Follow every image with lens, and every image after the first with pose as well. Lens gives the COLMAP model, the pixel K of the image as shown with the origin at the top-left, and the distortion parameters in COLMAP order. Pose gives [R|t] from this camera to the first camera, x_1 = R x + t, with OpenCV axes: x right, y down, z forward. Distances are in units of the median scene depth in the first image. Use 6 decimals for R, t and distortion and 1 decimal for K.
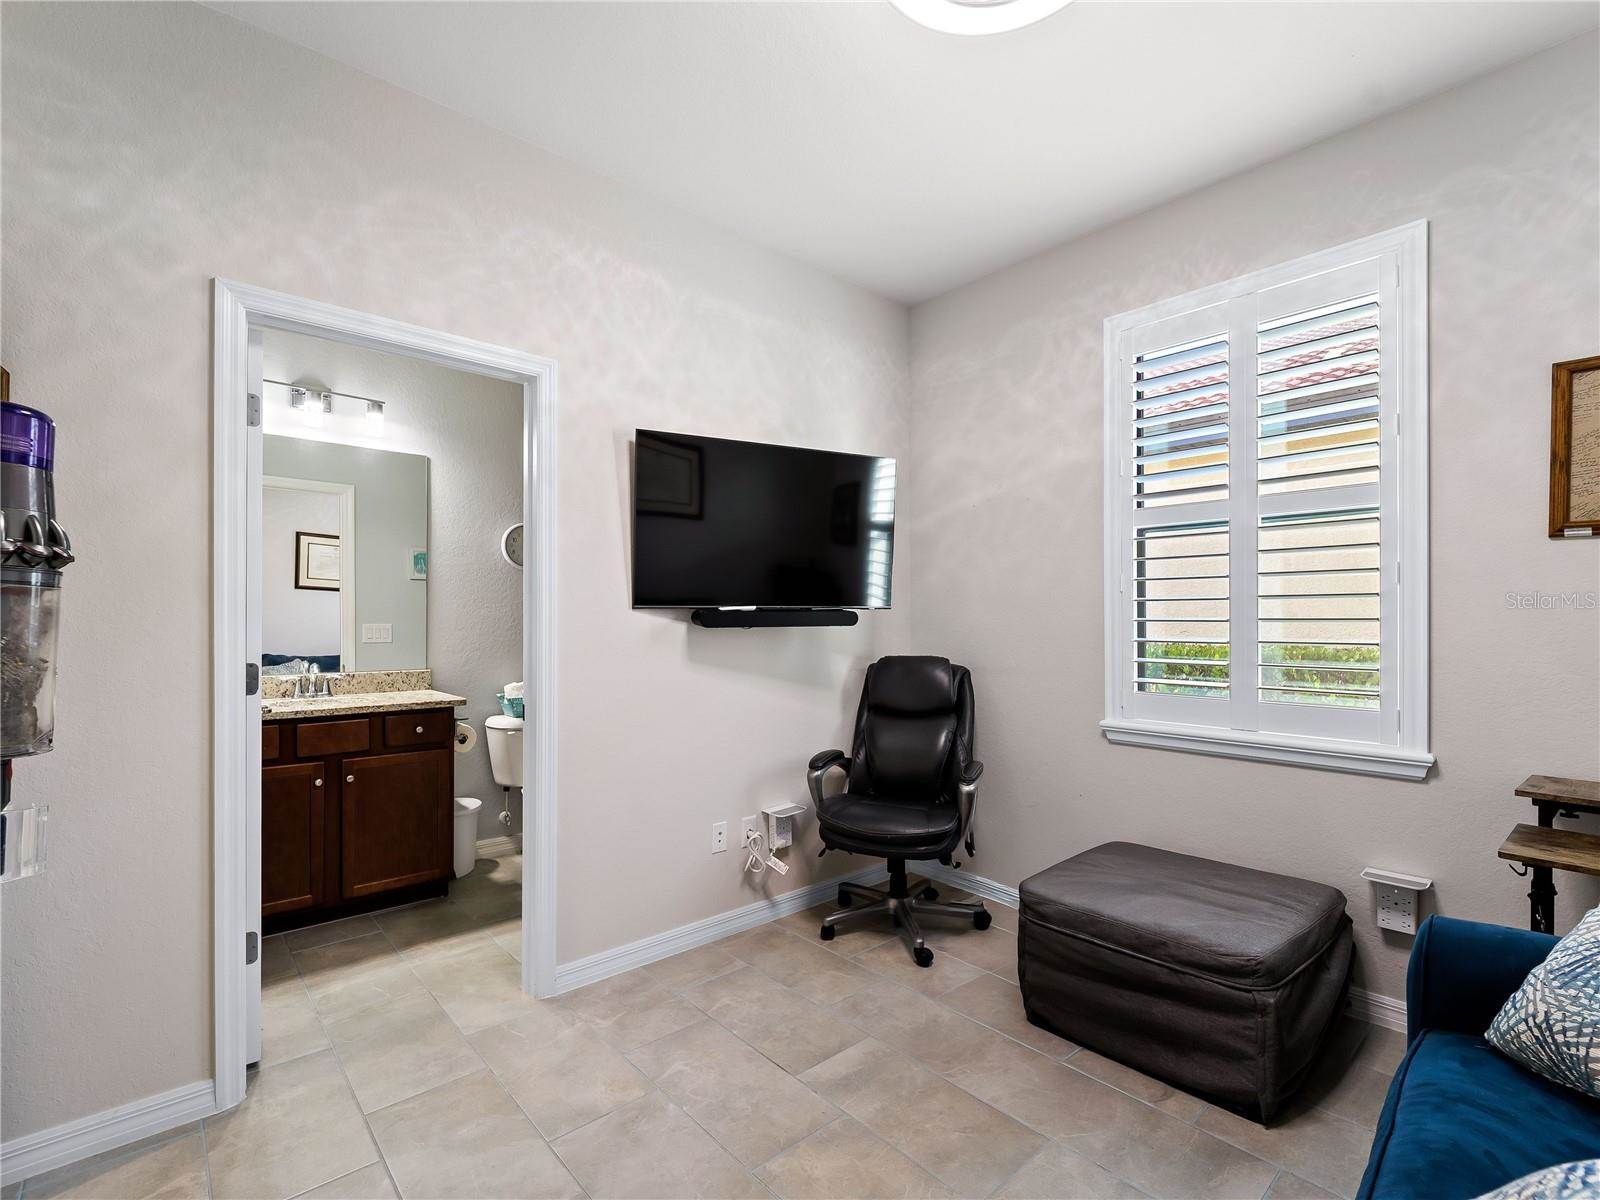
lens RADIAL K [[740.7, 0, 809.7], [0, 740.7, 612.2], [0, 0, 1]] dist [-0.002559, -0.001109]
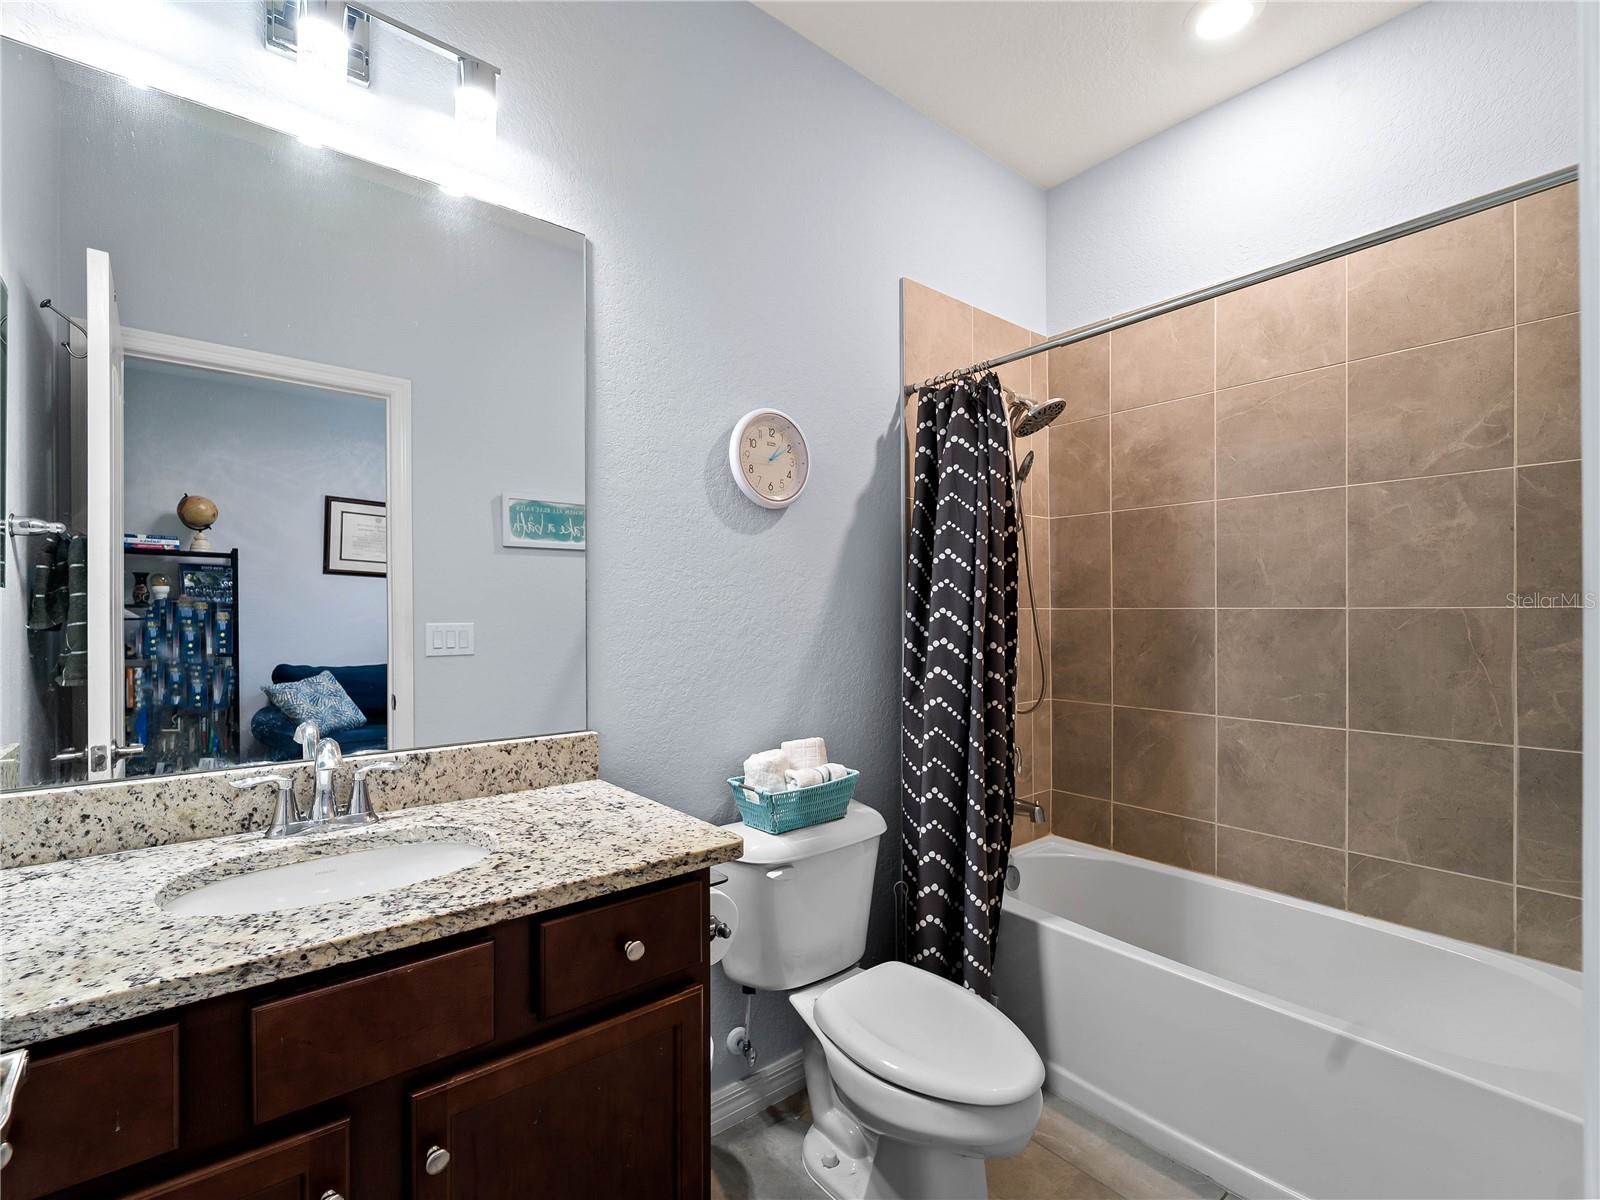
lens RADIAL K [[728.7, 0, 799.8], [0, 728.7, 606.1], [0, 0, 1]] dist [0.000005, -0.000412]
pose [[0.998937, -0.008624, -0.045273, -0.379297], [0.008696, 0.999961, 0.001392, 0.005068], [0.045259, -0.001784, 0.998974, 0.588628]]
